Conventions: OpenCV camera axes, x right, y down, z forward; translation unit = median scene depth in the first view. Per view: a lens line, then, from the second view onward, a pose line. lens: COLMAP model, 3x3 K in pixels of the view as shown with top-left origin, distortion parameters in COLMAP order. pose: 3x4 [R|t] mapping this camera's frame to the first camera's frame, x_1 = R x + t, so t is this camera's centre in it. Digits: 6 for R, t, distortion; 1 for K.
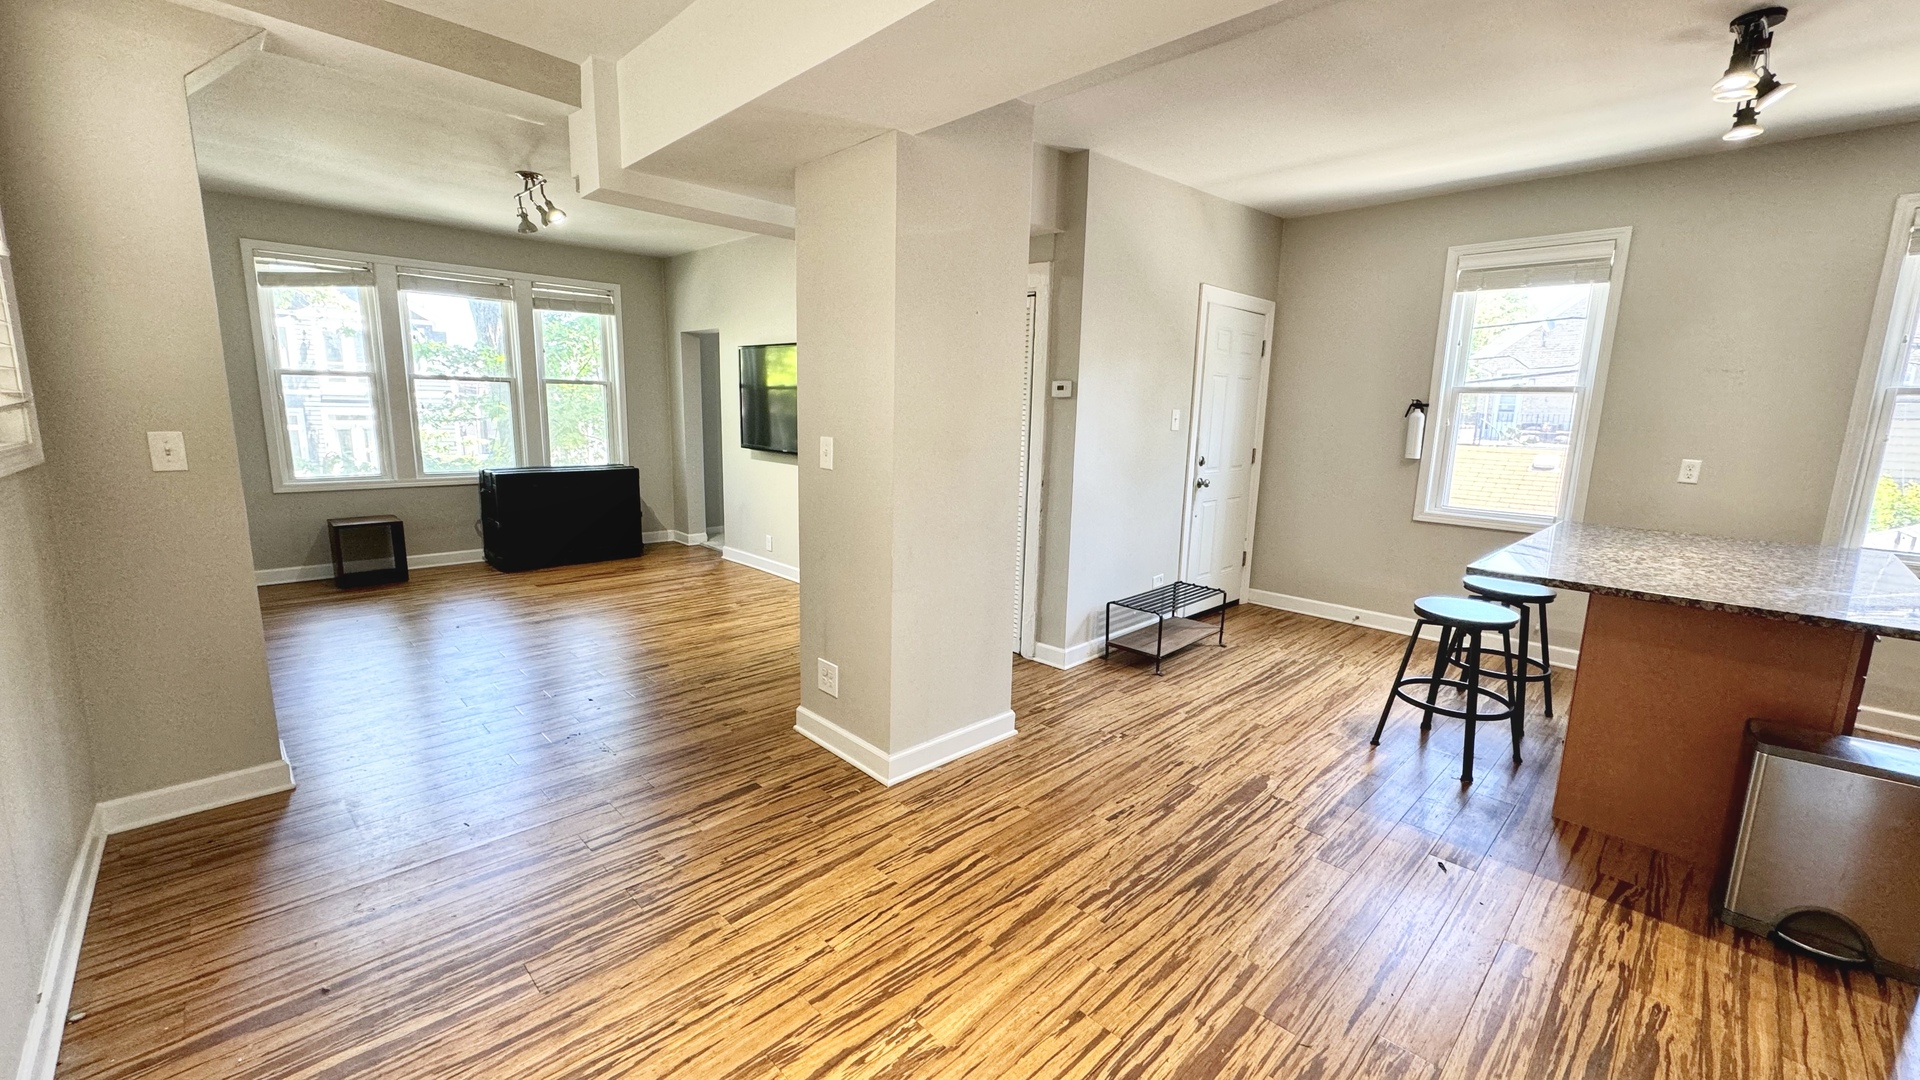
lens RADIAL K [[765.7, 0, 953.9], [0, 765.7, 540.0], [0, 0, 1]] dist [-0.000869, 0.000017]
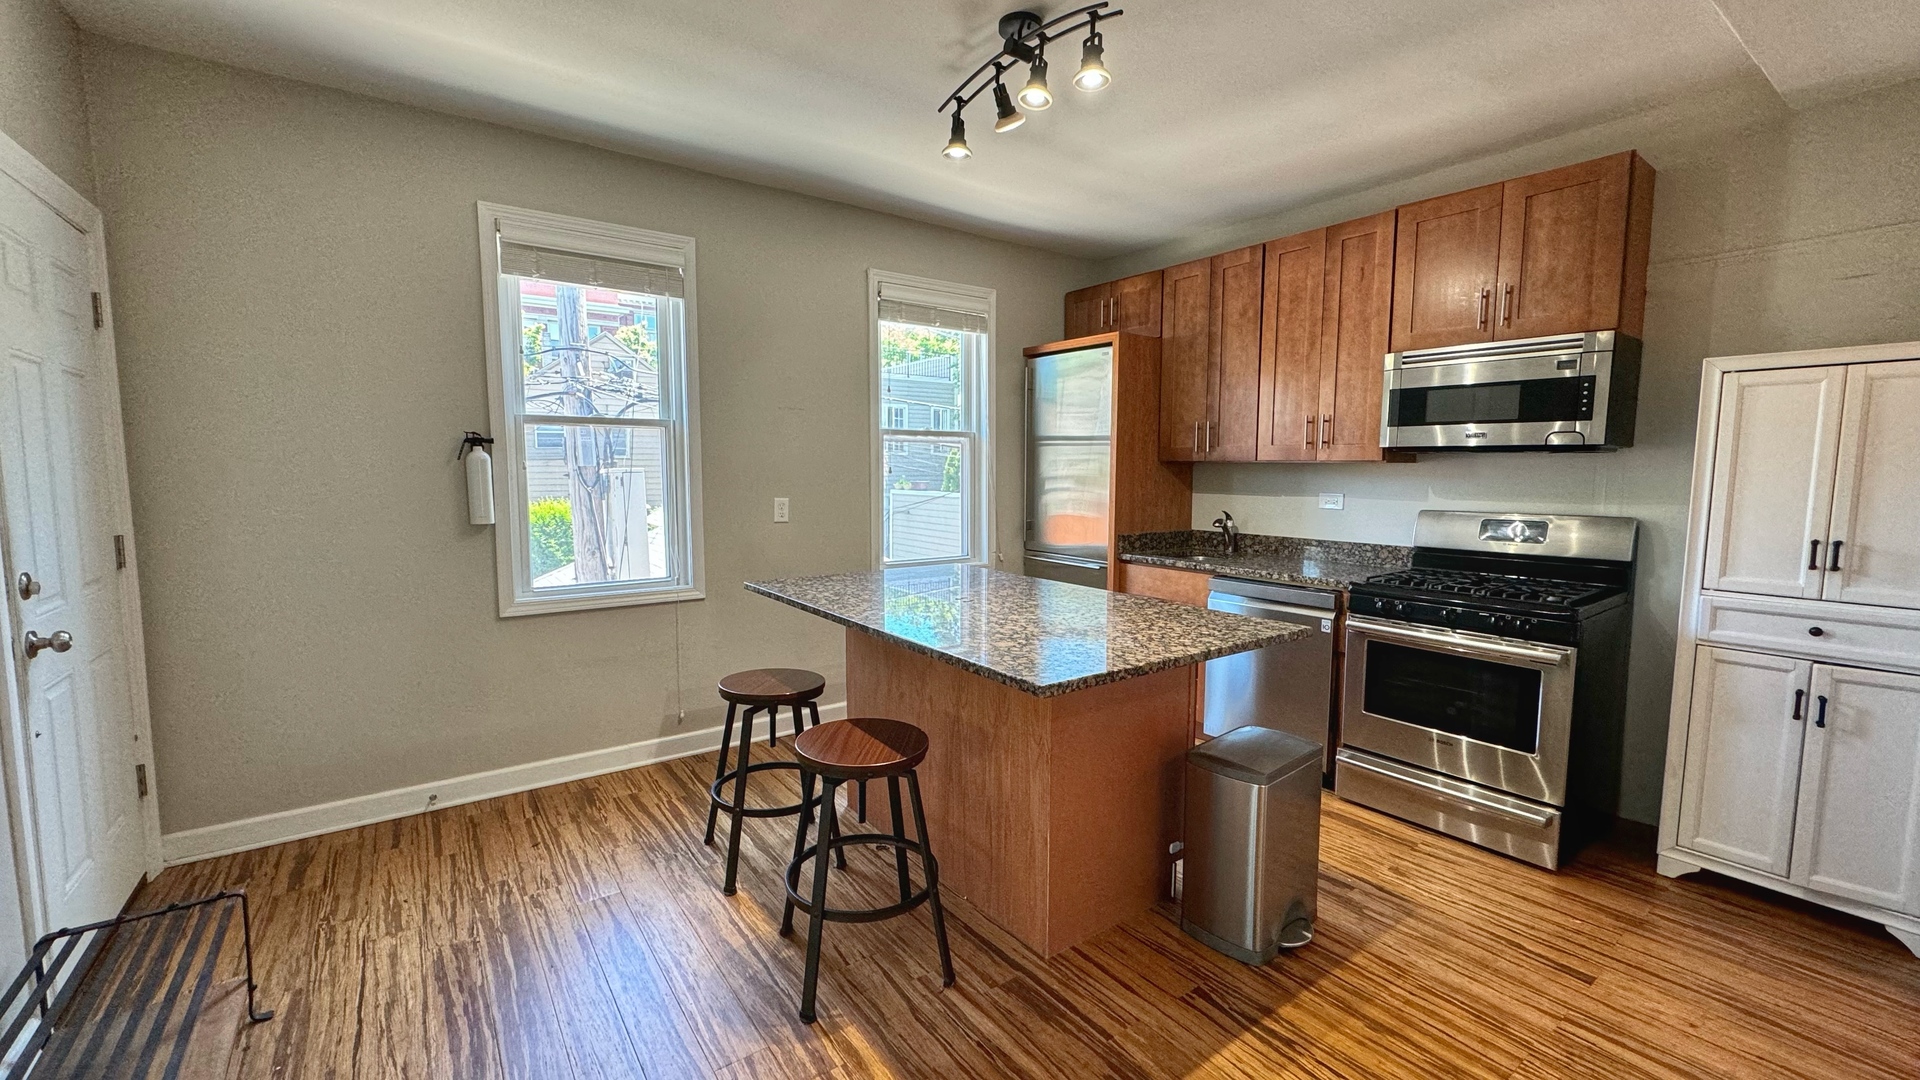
lens RADIAL K [[765.7, 0, 953.9], [0, 765.7, 540.0], [0, 0, 1]] dist [-0.000869, 0.000017]
pose [[0.138457, -0.116367, 0.983508, 0.031003], [0.169250, 0.981244, 0.092272, -0.092144], [-0.975799, 0.153683, 0.155555, 0.562598]]
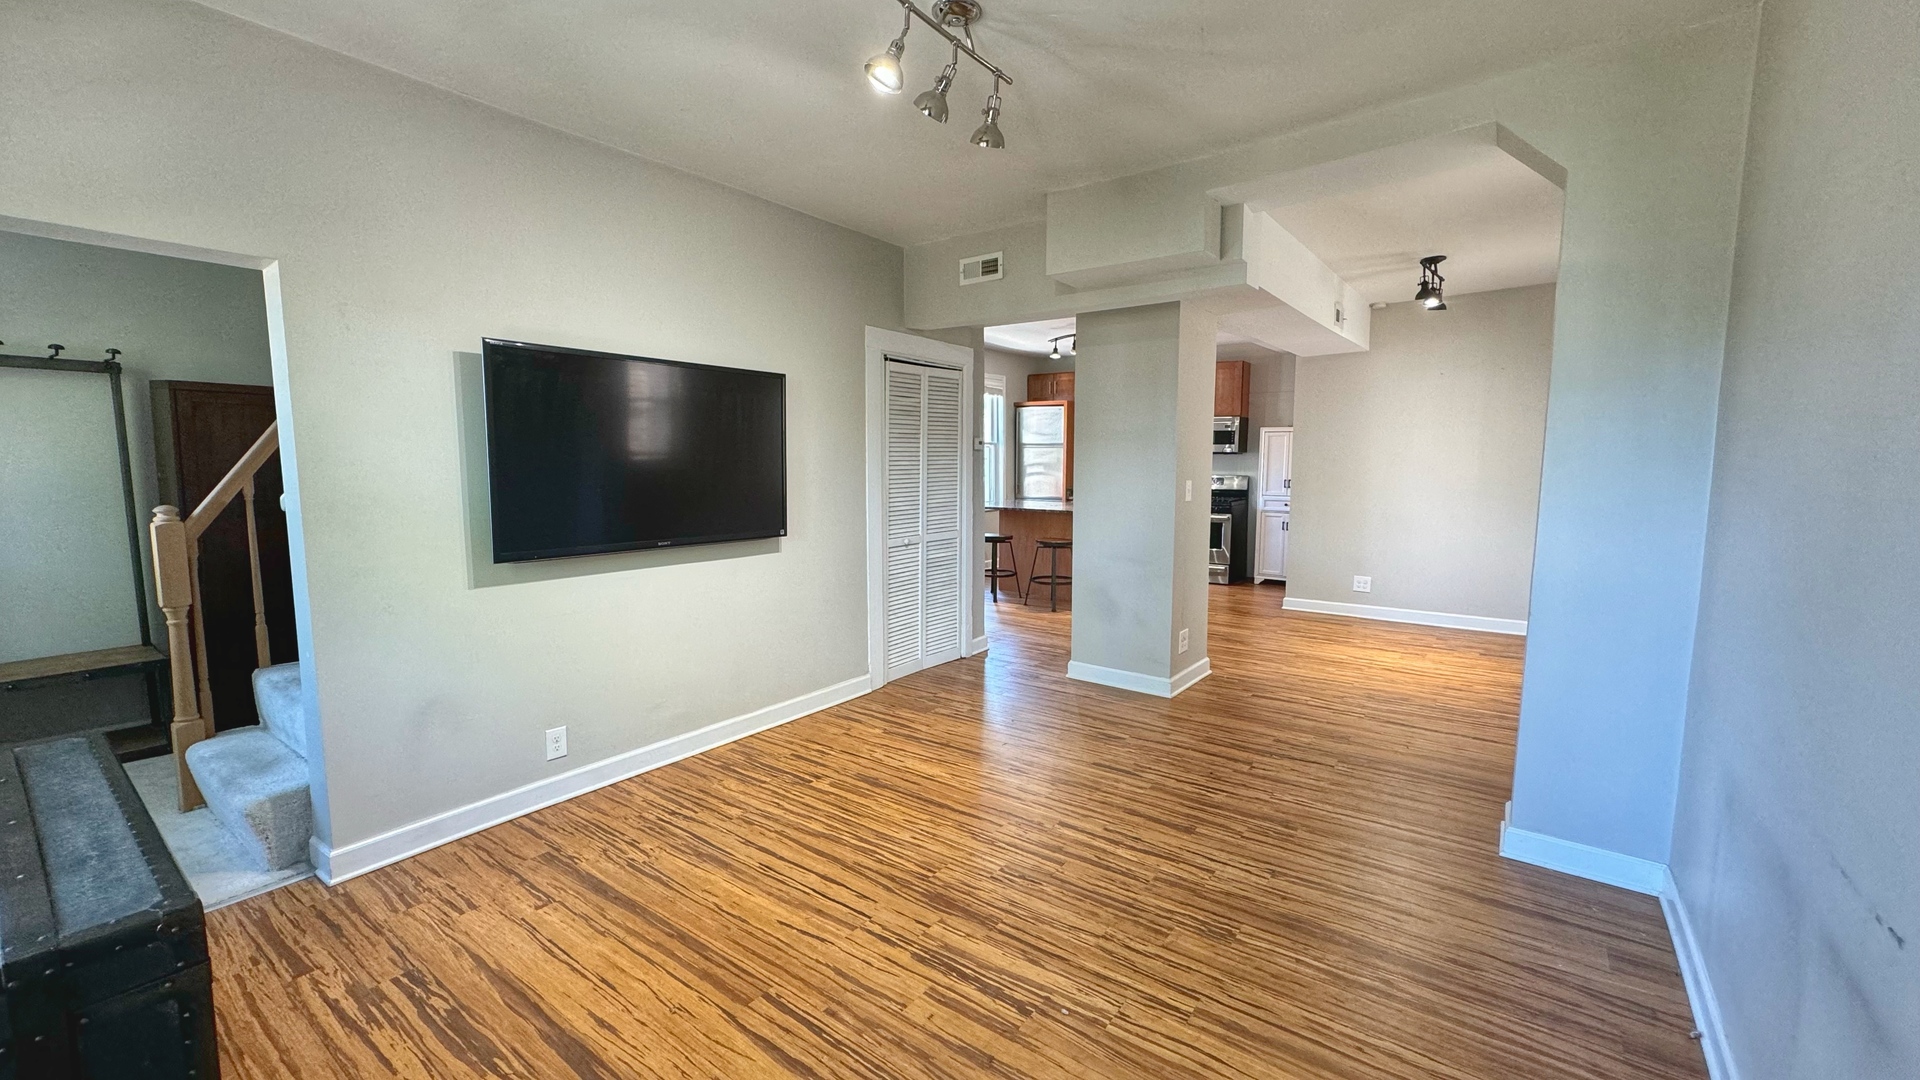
lens RADIAL K [[765.7, 0, 953.9], [0, 765.7, 540.0], [0, 0, 1]] dist [-0.000869, 0.000017]
pose [[-0.151528, -0.136566, 0.978973, -1.085114], [0.168541, 0.972336, 0.161727, -0.238270], [-0.973978, 0.189503, -0.124319, 1.113233]]
